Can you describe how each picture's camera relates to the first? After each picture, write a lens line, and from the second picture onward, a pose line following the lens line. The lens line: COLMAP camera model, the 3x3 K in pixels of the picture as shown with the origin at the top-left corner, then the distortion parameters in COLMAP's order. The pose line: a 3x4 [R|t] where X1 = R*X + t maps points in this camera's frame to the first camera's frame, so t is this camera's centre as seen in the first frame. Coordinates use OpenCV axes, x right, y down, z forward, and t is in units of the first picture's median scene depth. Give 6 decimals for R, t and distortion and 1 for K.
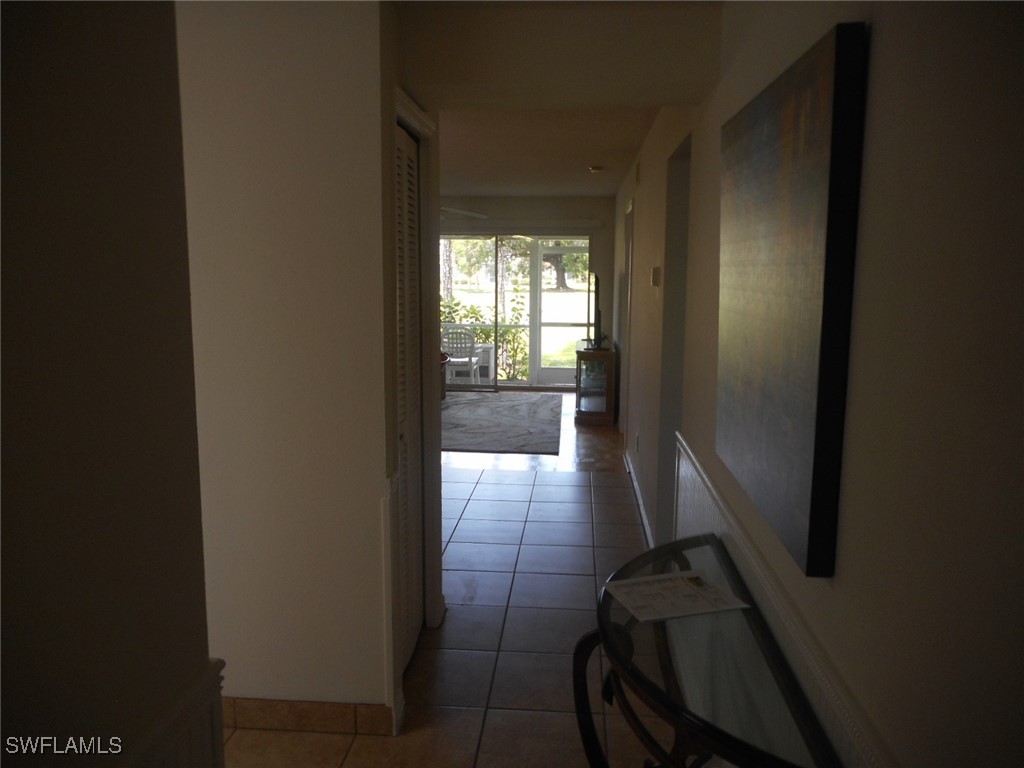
lens RADIAL K [[762.8, 0, 514.3], [0, 762.8, 384.6], [0, 0, 1]] dist [-0.007701, -0.002509]
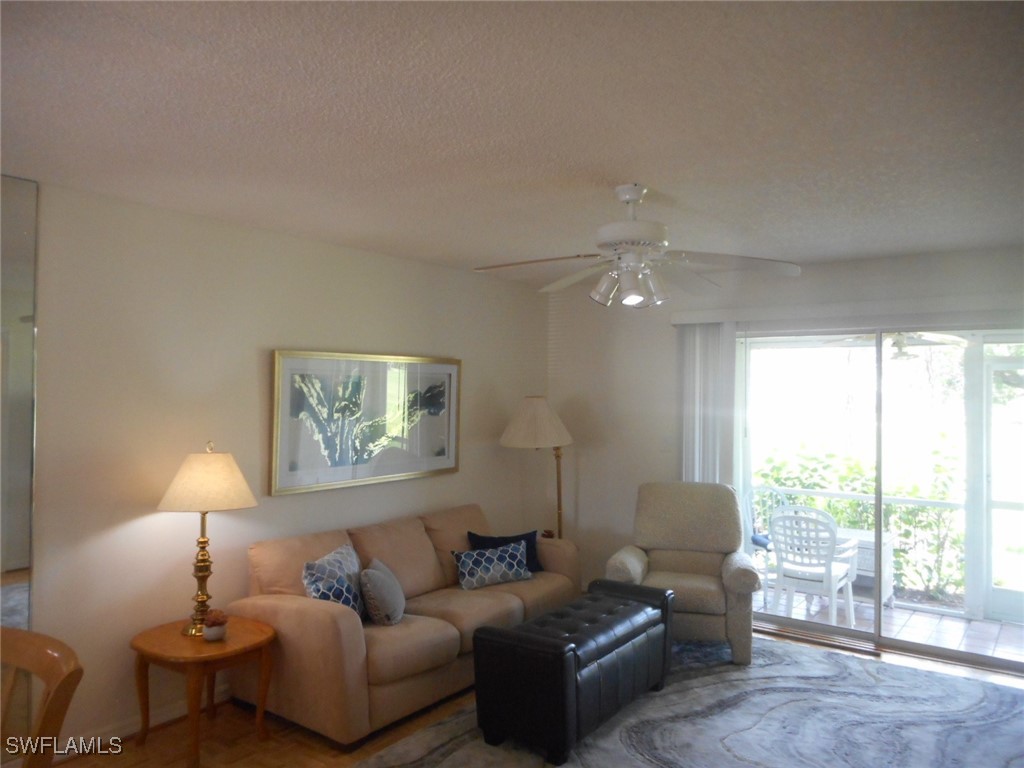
lens RADIAL K [[762.8, 0, 514.3], [0, 762.8, 384.6], [0, 0, 1]] dist [-0.007701, -0.002509]
pose [[0.854325, -0.009532, -0.519652, 0.027765], [-0.076044, 0.986780, -0.143118, -0.061241], [0.514147, 0.161785, 0.842306, 0.389083]]
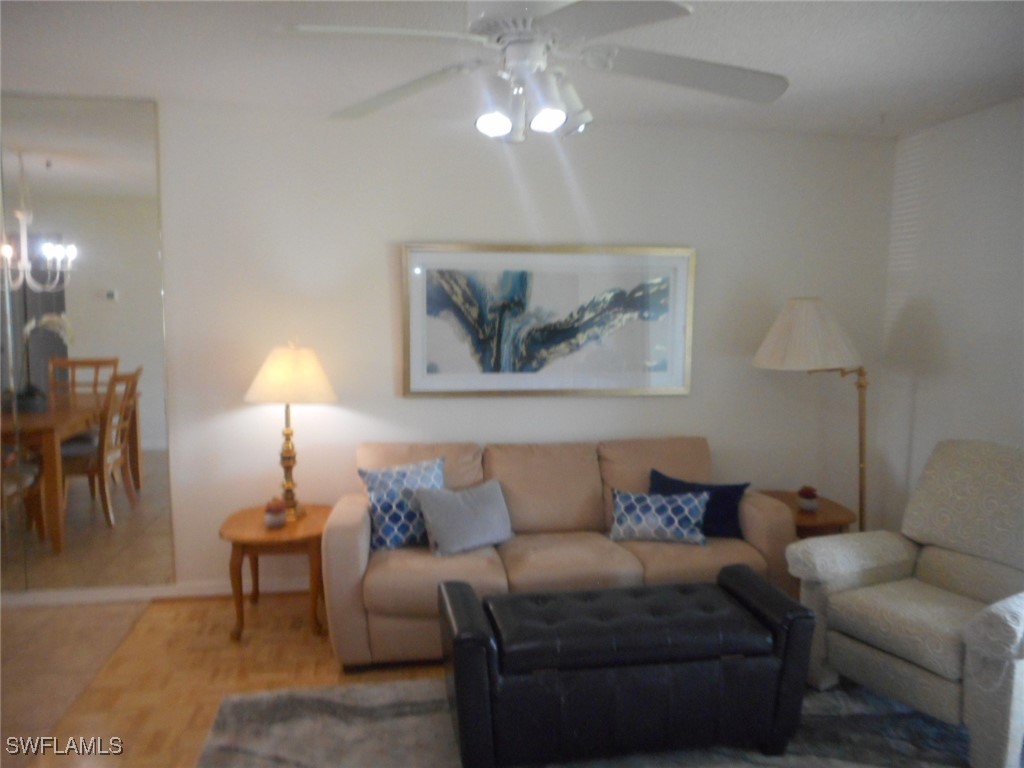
lens RADIAL K [[762.8, 0, 514.3], [0, 762.8, 384.6], [0, 0, 1]] dist [-0.007701, -0.002509]
pose [[0.241855, 0.098850, -0.965264, 0.088312], [-0.154066, 0.986089, 0.062380, -0.087525], [0.958003, 0.133628, 0.253720, 0.603657]]
